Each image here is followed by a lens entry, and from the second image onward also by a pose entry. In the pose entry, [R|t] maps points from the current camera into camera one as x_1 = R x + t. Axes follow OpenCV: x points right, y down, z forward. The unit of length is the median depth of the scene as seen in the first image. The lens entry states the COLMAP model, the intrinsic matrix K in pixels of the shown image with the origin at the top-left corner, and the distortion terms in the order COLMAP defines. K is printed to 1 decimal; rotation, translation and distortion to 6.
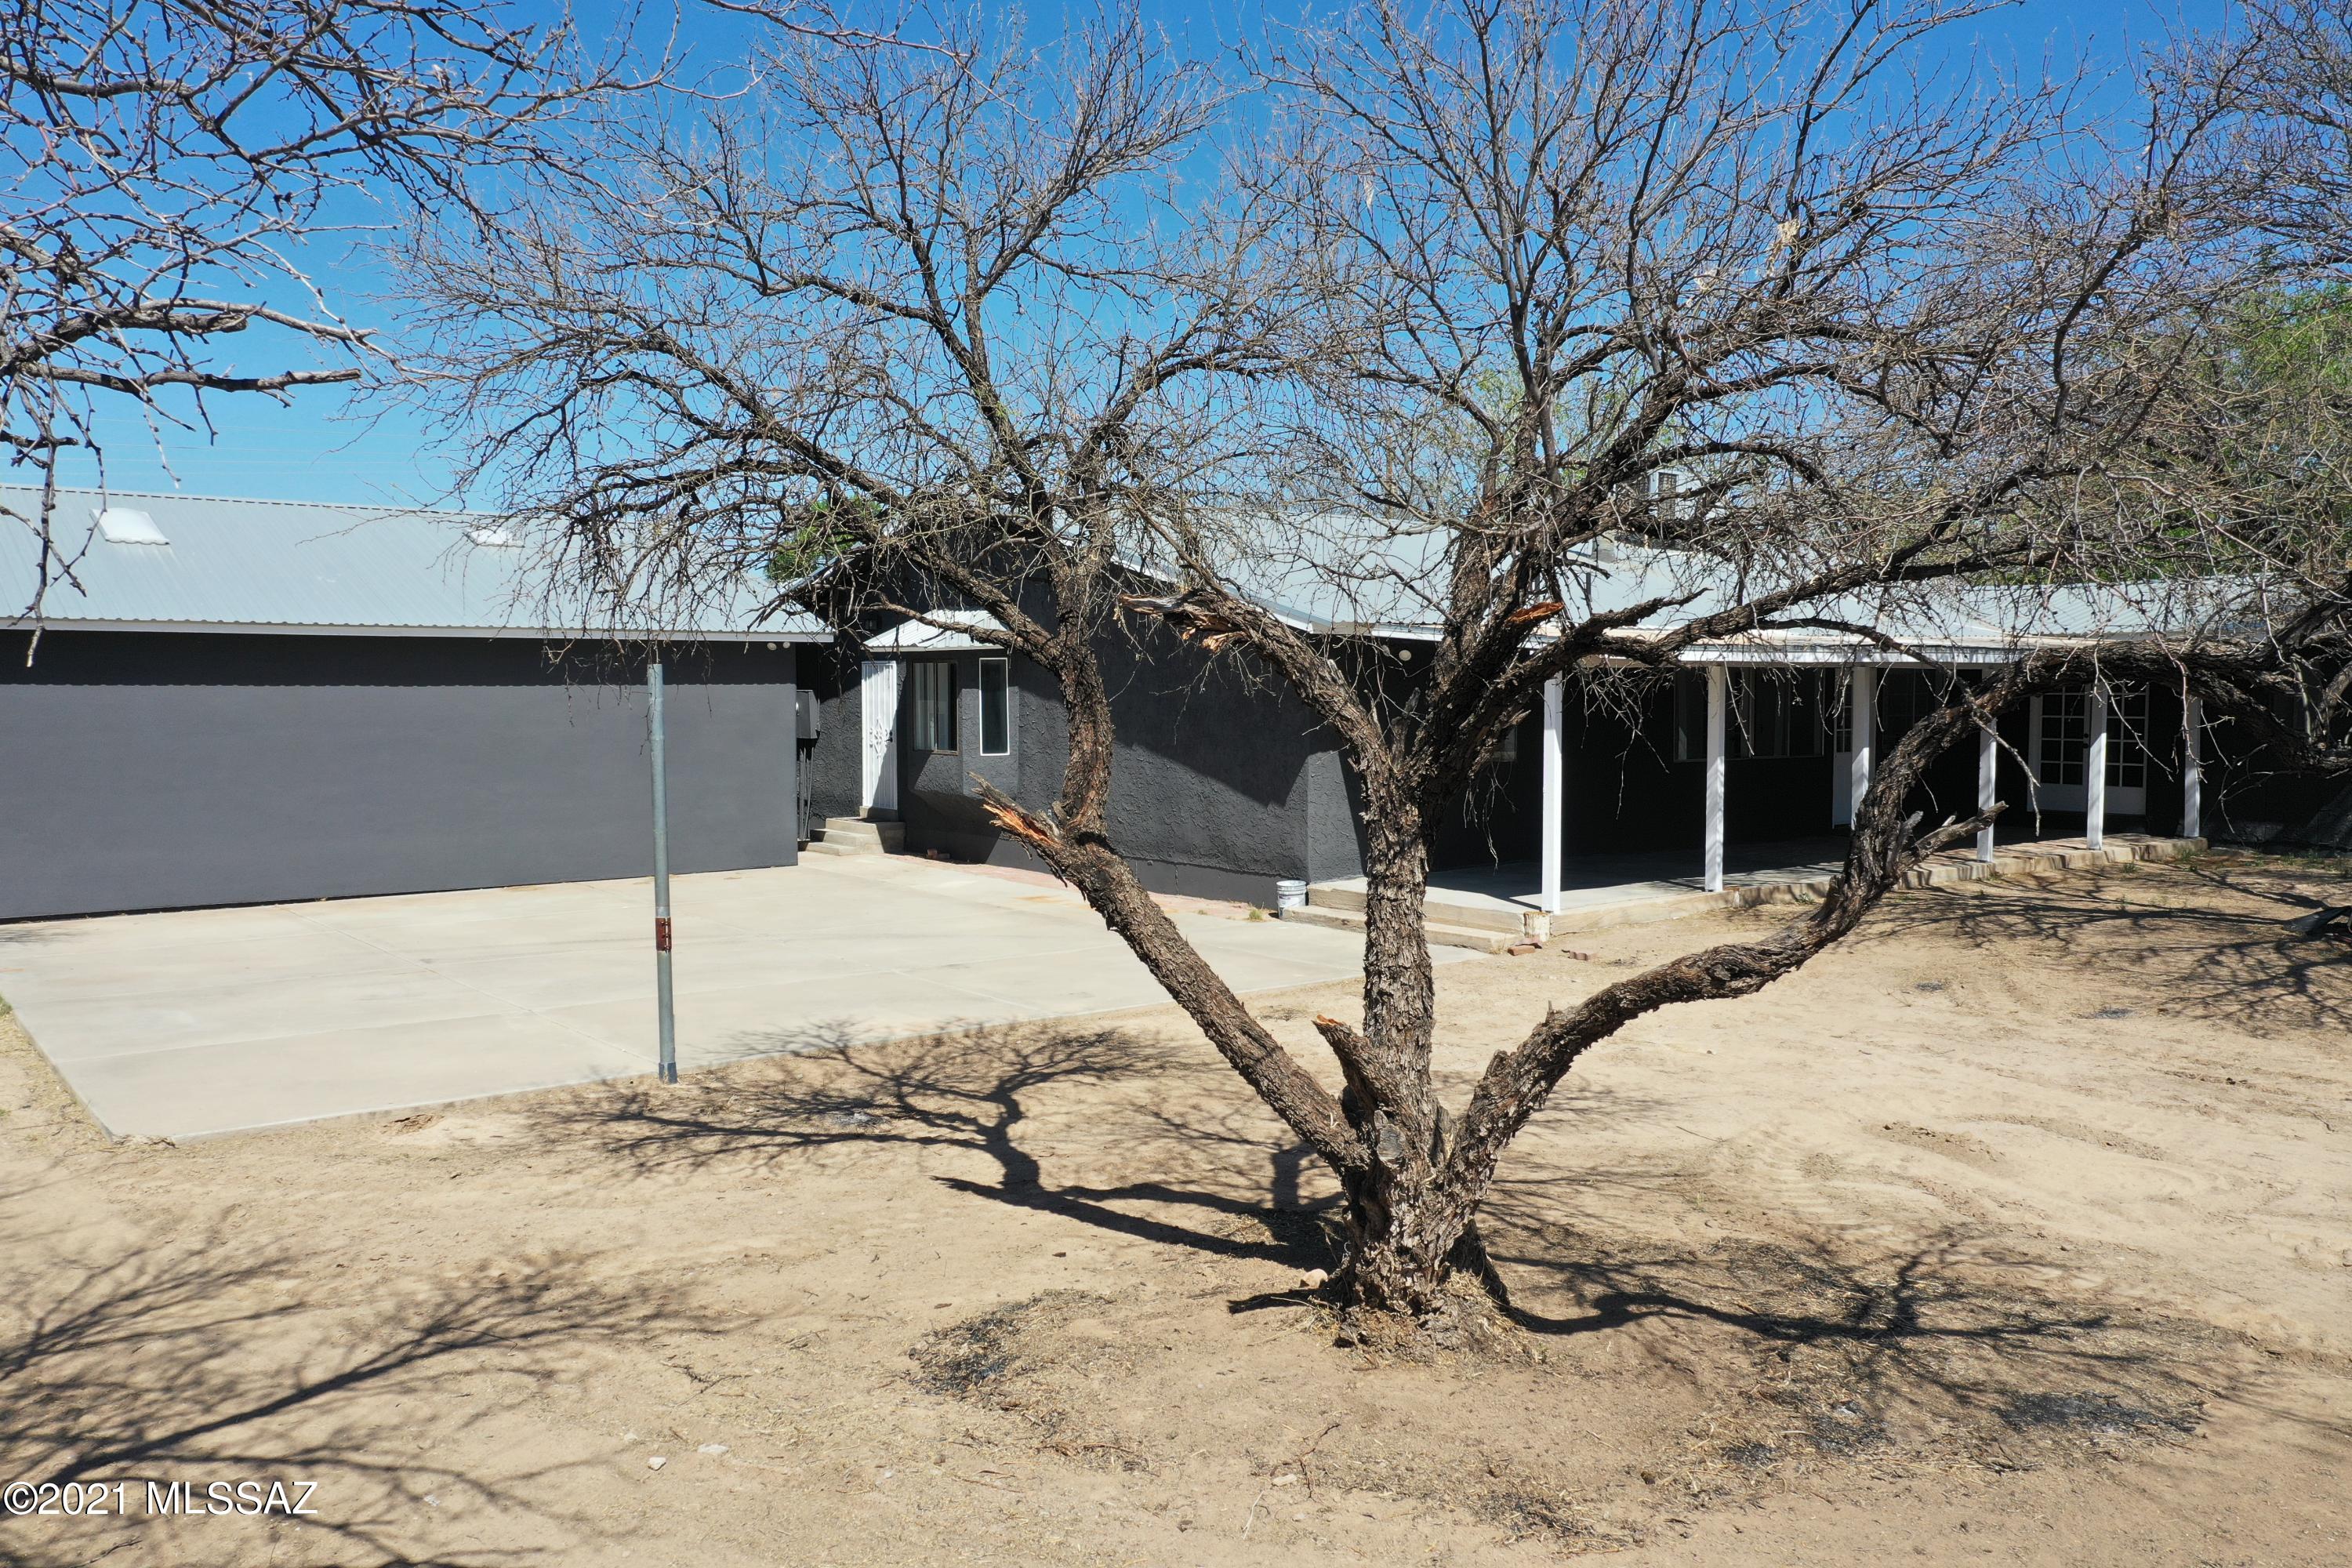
lens RADIAL K [[1874.8, 0, 1166.3], [0, 1874.8, 771.0], [0, 0, 1]] dist [0.016584, 0.010856]
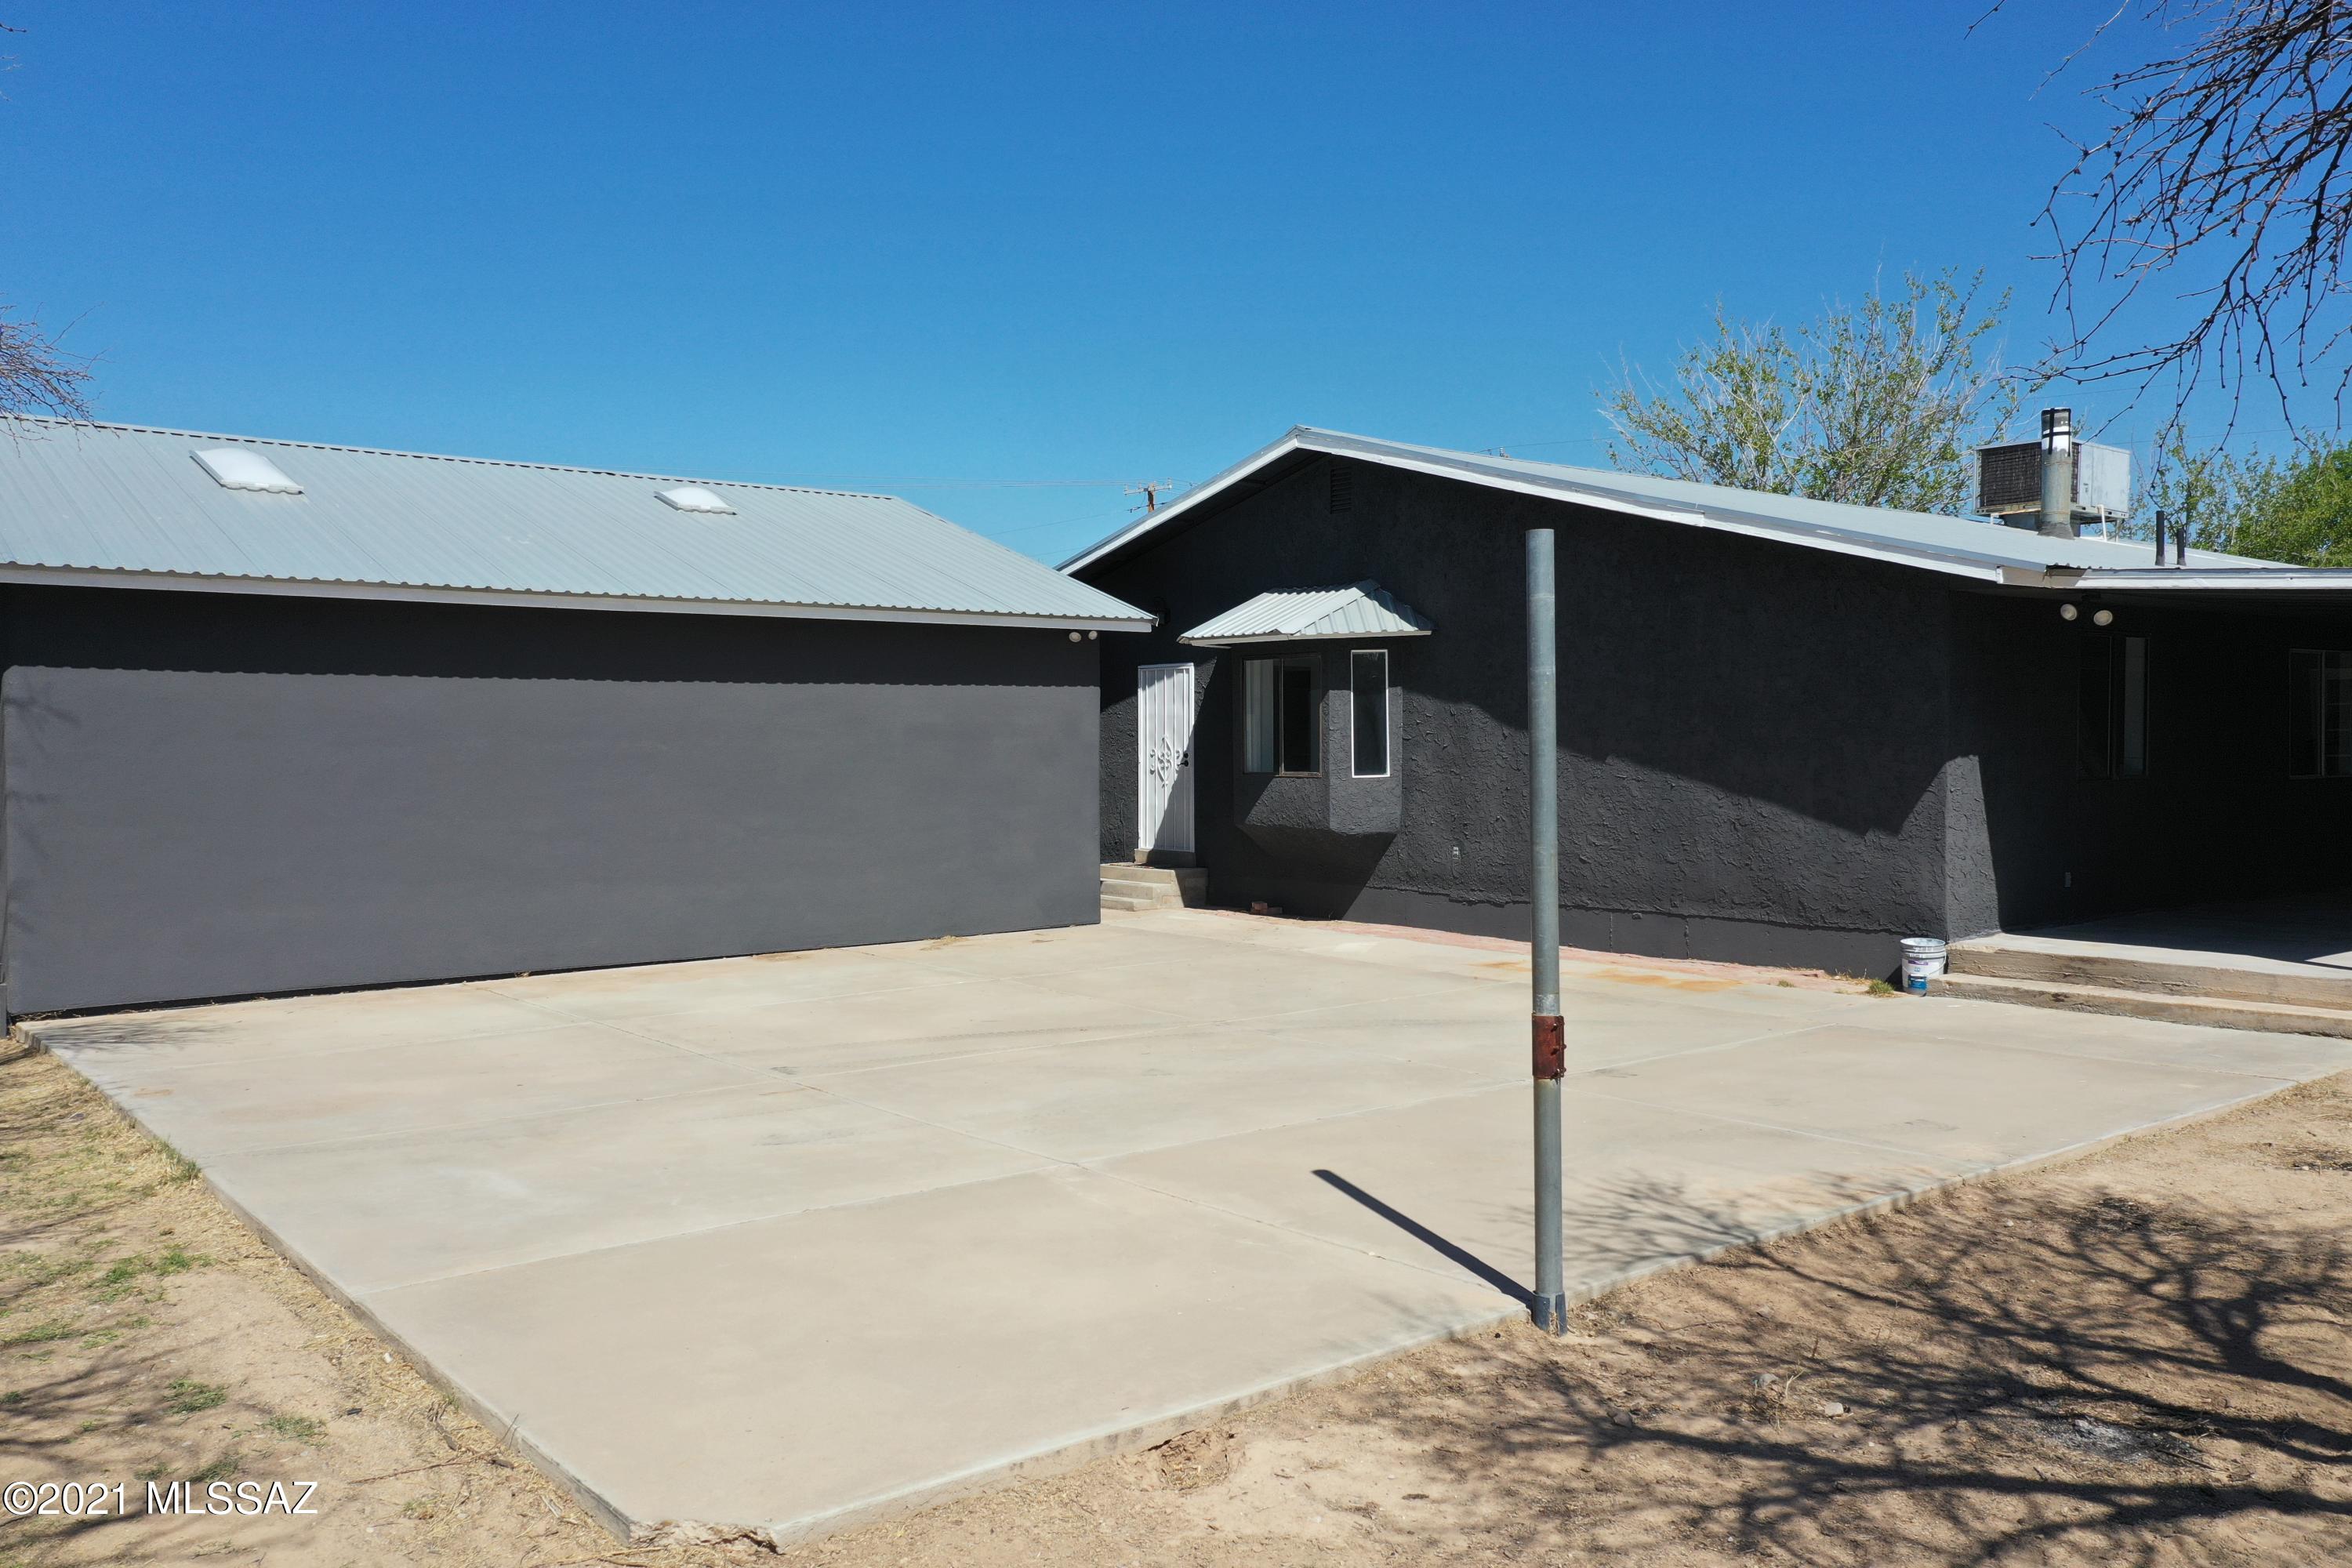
lens RADIAL K [[1874.8, 0, 1172.7], [0, 1874.8, 792.6], [0, 0, 1]] dist [0.016584, 0.010856]
pose [[0.999669, -0.006285, 0.024956, -0.191811], [0.006783, 0.999778, -0.019954, 0.012757], [-0.024825, 0.020117, 0.999489, 0.238515]]
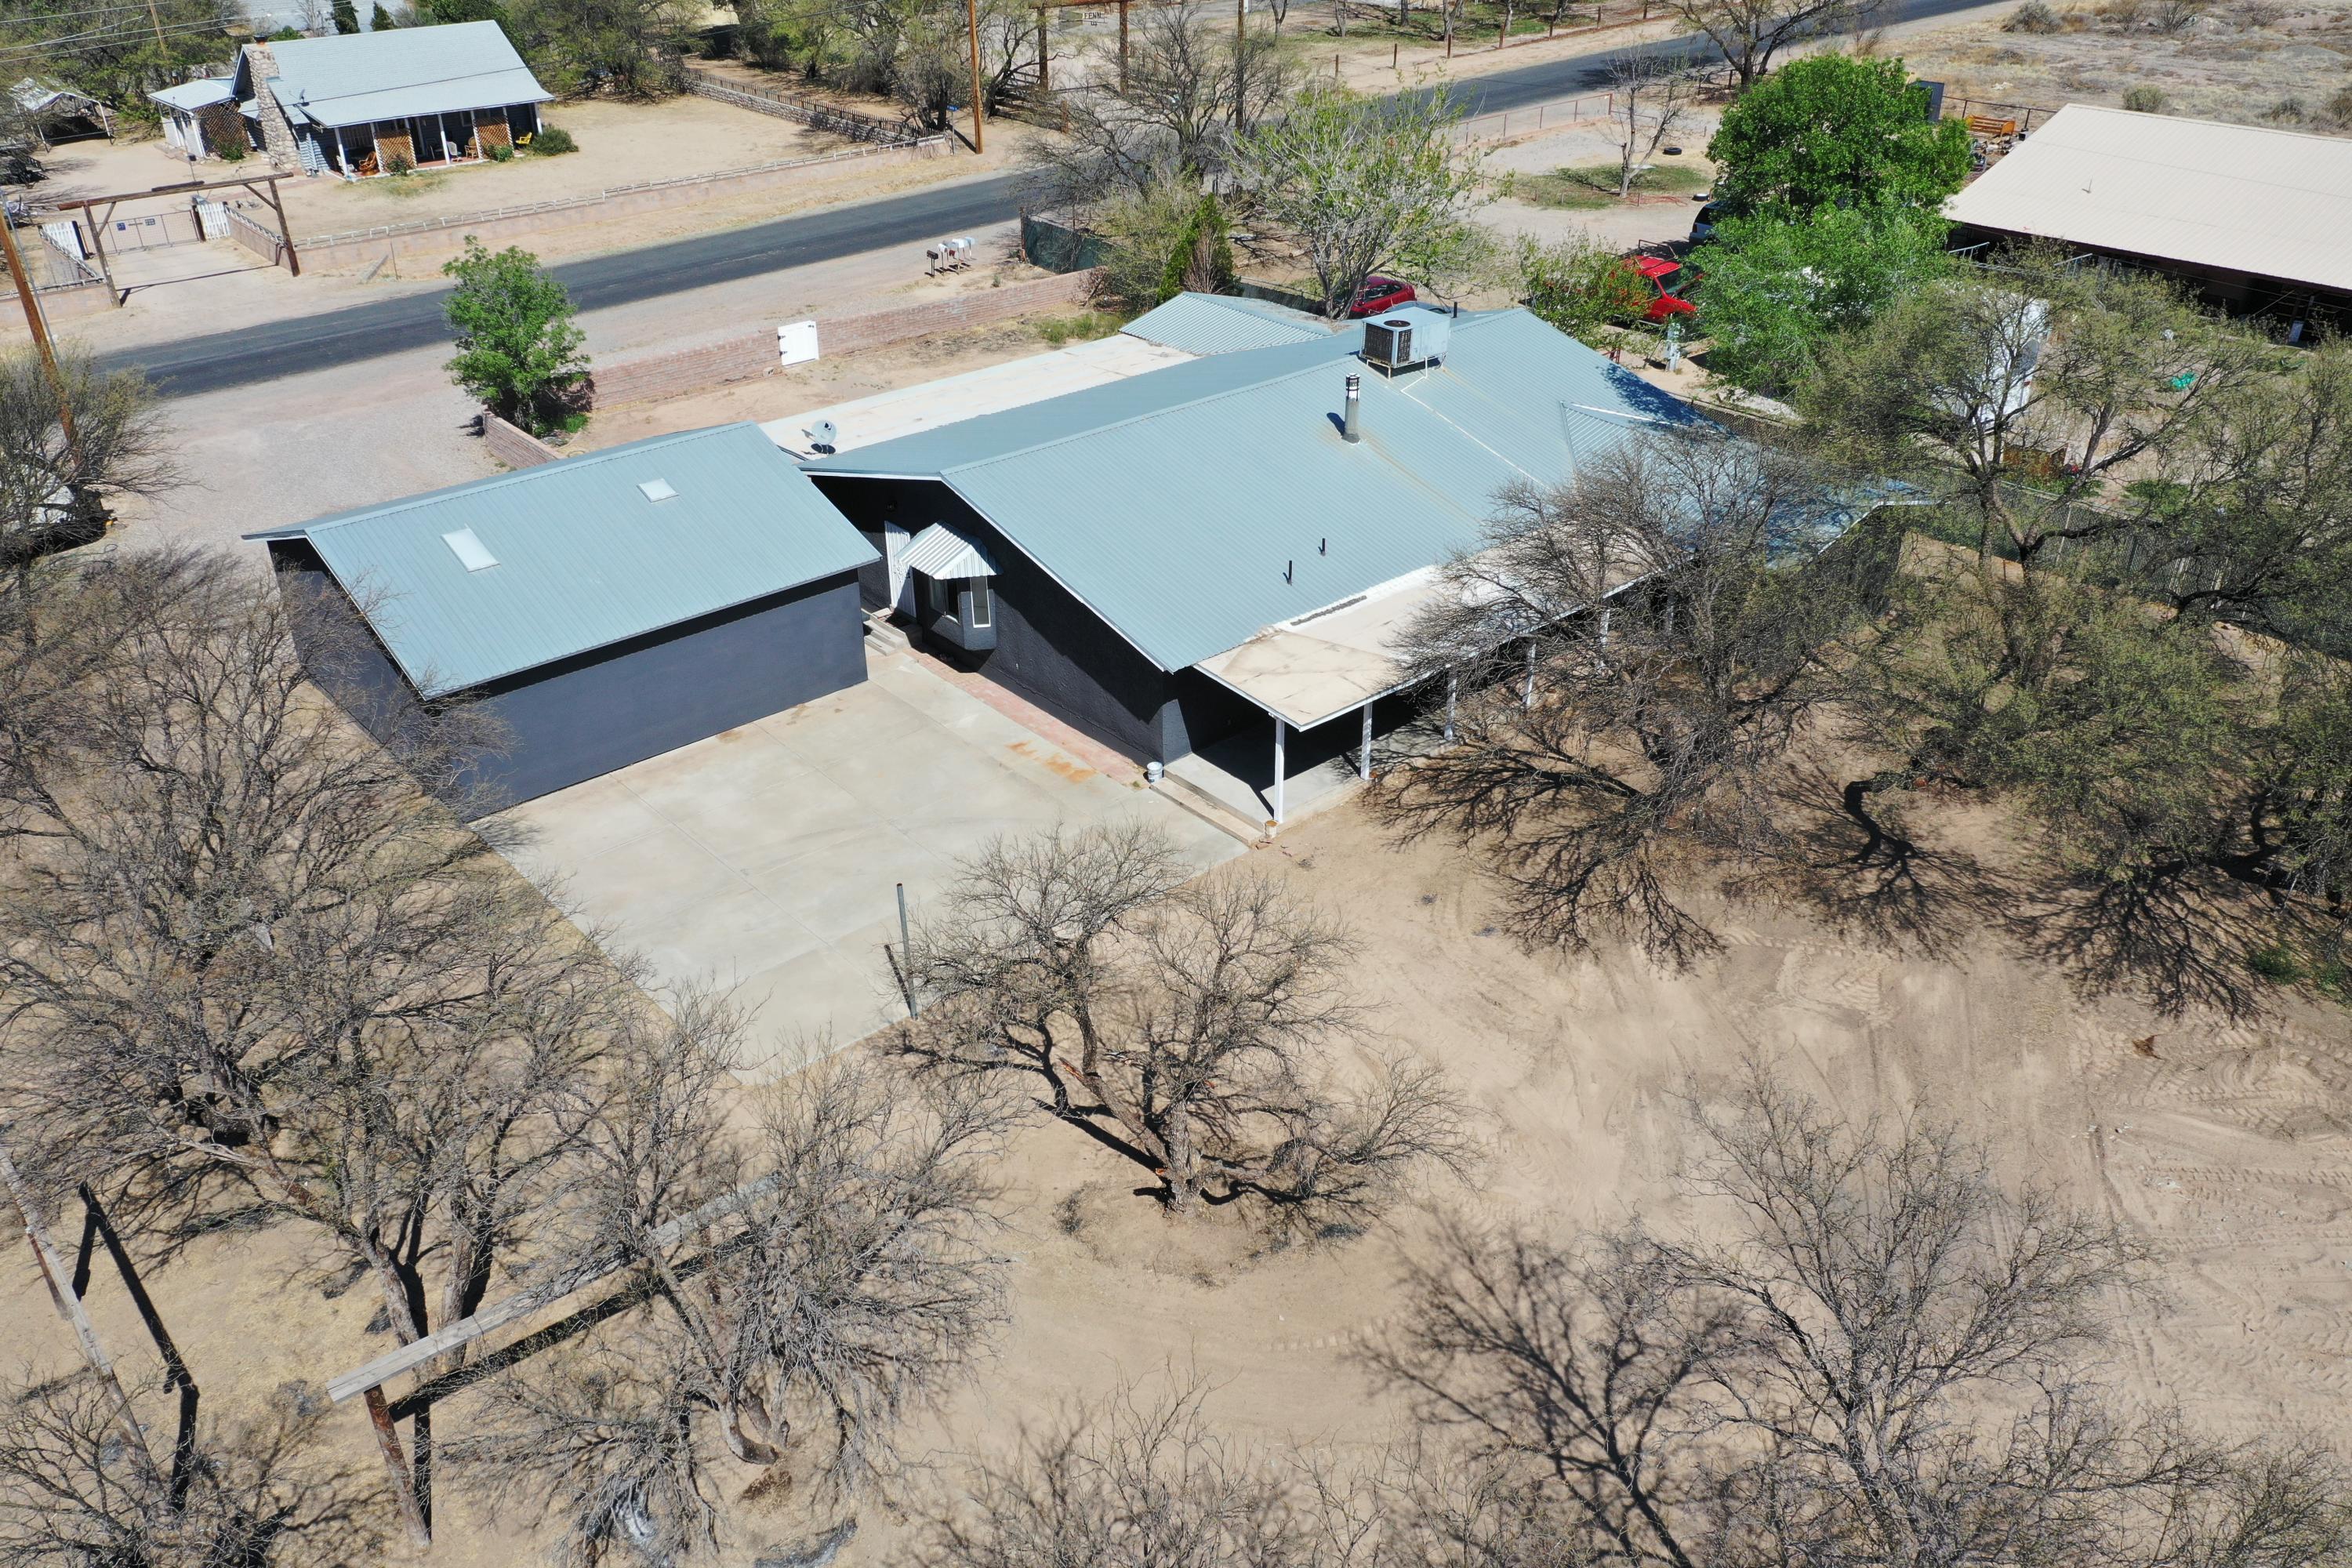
lens RADIAL K [[1874.8, 0, 1166.5], [0, 1874.8, 781.7], [0, 0, 1]] dist [0.016584, 0.010856]
pose [[0.997672, -0.040029, 0.055208, -0.023725], [0.011149, 0.894442, 0.447045, -0.645780], [-0.067275, -0.445389, 0.892806, -0.605151]]
